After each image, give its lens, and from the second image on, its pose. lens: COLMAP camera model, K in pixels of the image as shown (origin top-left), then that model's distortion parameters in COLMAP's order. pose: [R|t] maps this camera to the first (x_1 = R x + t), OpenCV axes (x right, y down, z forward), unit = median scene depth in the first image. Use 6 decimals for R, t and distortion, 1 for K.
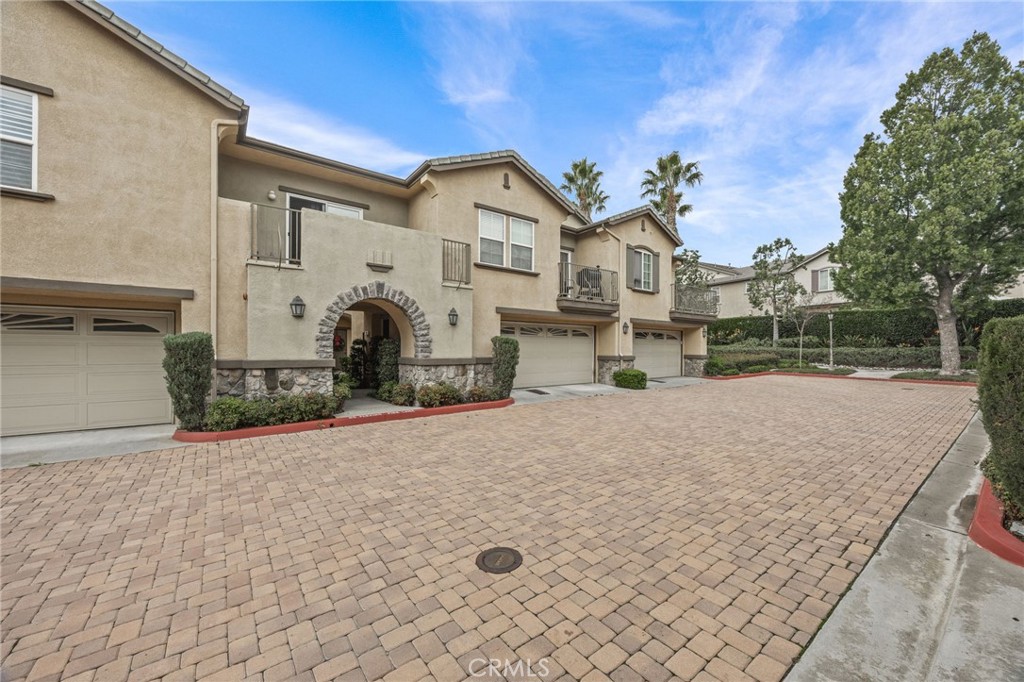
lens RADIAL K [[393.6, 0, 515.8], [0, 393.6, 347.2], [0, 0, 1]] dist [-0.005419, 0.000190]
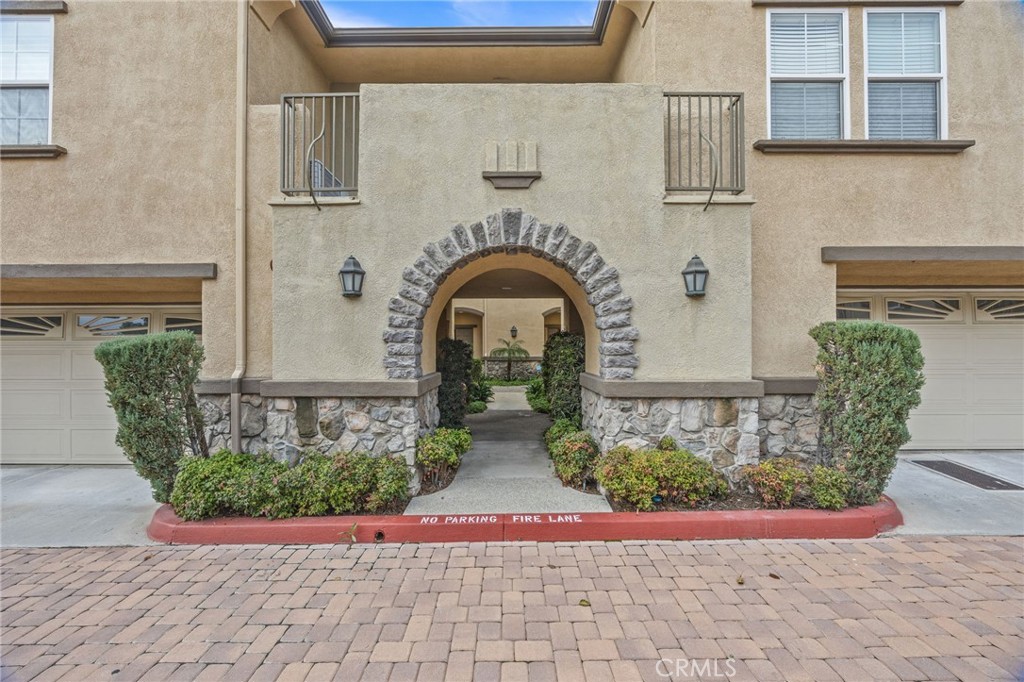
lens RADIAL K [[393.6, 0, 503.8], [0, 393.6, 346.0], [0, 0, 1]] dist [-0.005419, 0.000190]
pose [[0.784803, -0.011923, -0.619630, -0.069893], [0.008533, 0.999928, -0.008433, -0.006223], [0.619686, 0.001331, 0.784848, 0.604692]]
